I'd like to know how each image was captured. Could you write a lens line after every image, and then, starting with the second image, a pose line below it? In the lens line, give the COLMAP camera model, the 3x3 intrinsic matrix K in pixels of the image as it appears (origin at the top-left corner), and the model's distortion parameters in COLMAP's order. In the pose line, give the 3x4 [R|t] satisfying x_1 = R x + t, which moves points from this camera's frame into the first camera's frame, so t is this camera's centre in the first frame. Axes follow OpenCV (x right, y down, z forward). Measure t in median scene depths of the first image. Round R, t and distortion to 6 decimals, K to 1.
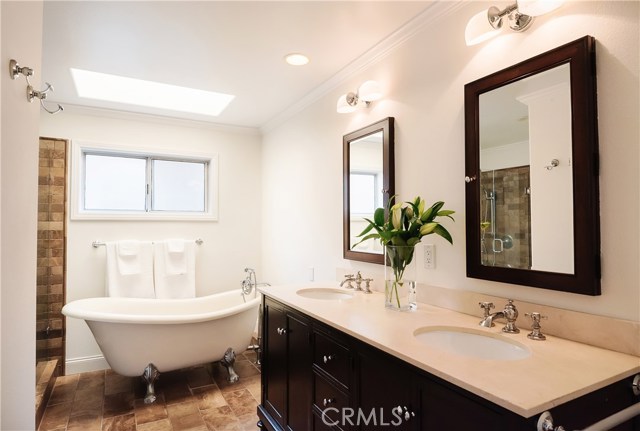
lens RADIAL K [[373.5, 0, 320.0], [0, 373.5, 215.5], [0, 0, 1]] dist [-0.007417, -0.001552]
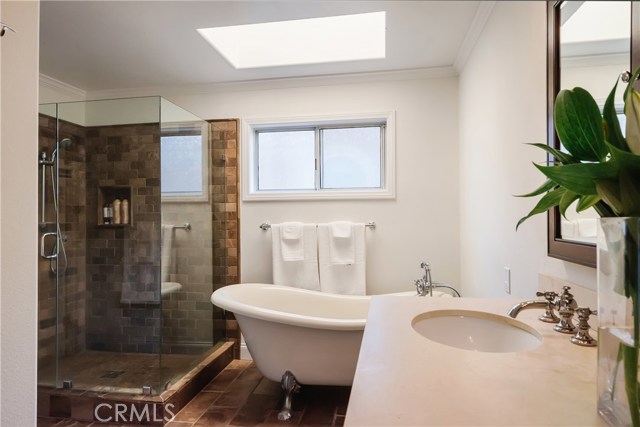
lens RADIAL K [[384.4, 0, 320.0], [0, 384.4, 213.5], [0, 0, 1]] dist [0.007550, -0.000521]
pose [[0.780990, -0.012564, -0.624417, 0.112251], [0.026672, 0.999556, 0.013248, 0.035756], [0.623974, -0.027001, 0.780979, 0.333606]]
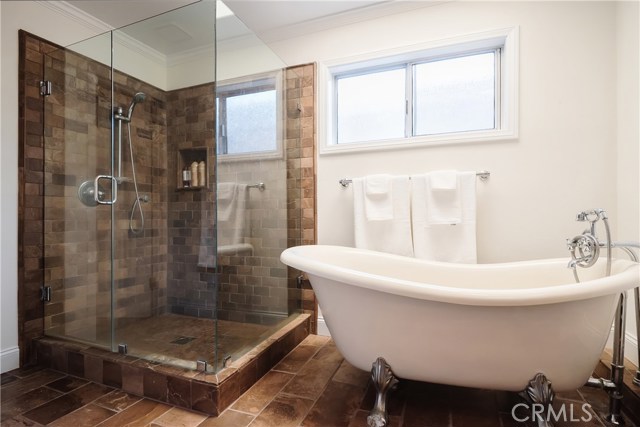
lens RADIAL K [[318.6, 0, 320.0], [0, 318.6, 213.5], [0, 0, 1]] dist [0.019442, -0.029632]
pose [[0.639196, -0.010075, -0.768978, -0.105223], [0.028446, 0.999540, 0.010549, 0.136090], [0.768517, -0.028617, 0.639189, 0.516816]]
